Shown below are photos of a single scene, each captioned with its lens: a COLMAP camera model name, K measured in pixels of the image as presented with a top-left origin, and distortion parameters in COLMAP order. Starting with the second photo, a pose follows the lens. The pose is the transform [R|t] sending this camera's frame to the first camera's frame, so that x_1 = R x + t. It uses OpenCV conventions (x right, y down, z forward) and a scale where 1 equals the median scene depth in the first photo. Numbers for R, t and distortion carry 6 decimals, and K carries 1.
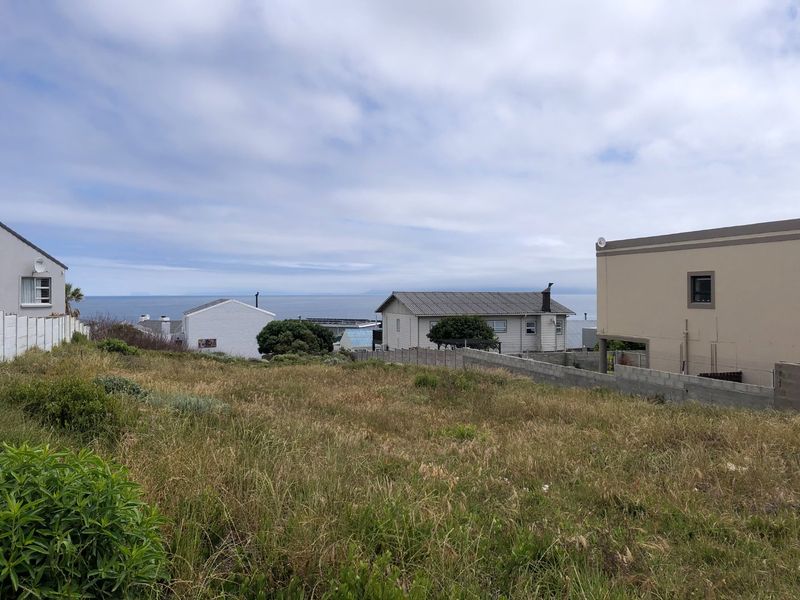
lens RADIAL K [[603.8, 0, 400.0], [0, 603.8, 300.0], [0, 0, 1]] dist [0.070745, -0.072286]
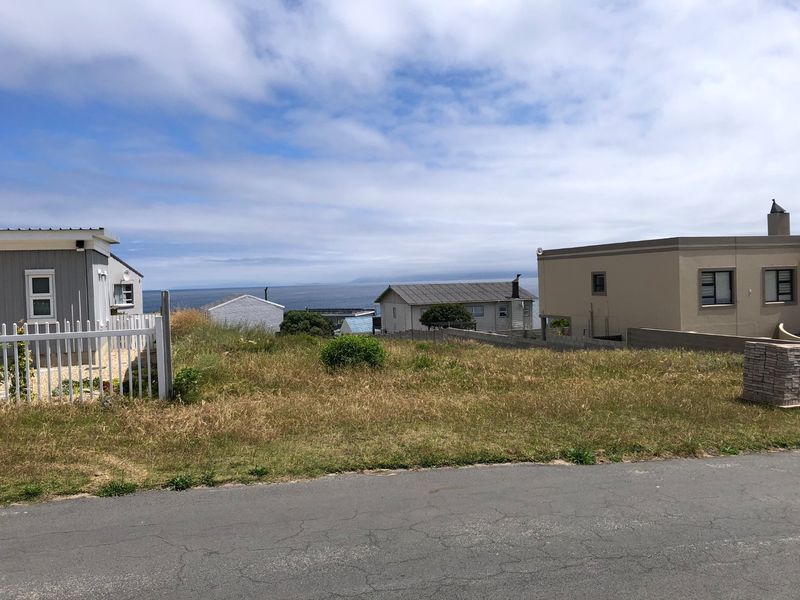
lens RADIAL K [[603.8, 0, 400.0], [0, 603.8, 300.0], [0, 0, 1]] dist [0.070745, -0.072286]
pose [[0.999322, -0.029379, 0.022182, -0.020793], [0.028910, 0.999358, 0.021177, -0.010578], [-0.022790, -0.020521, 0.999530, -0.245852]]
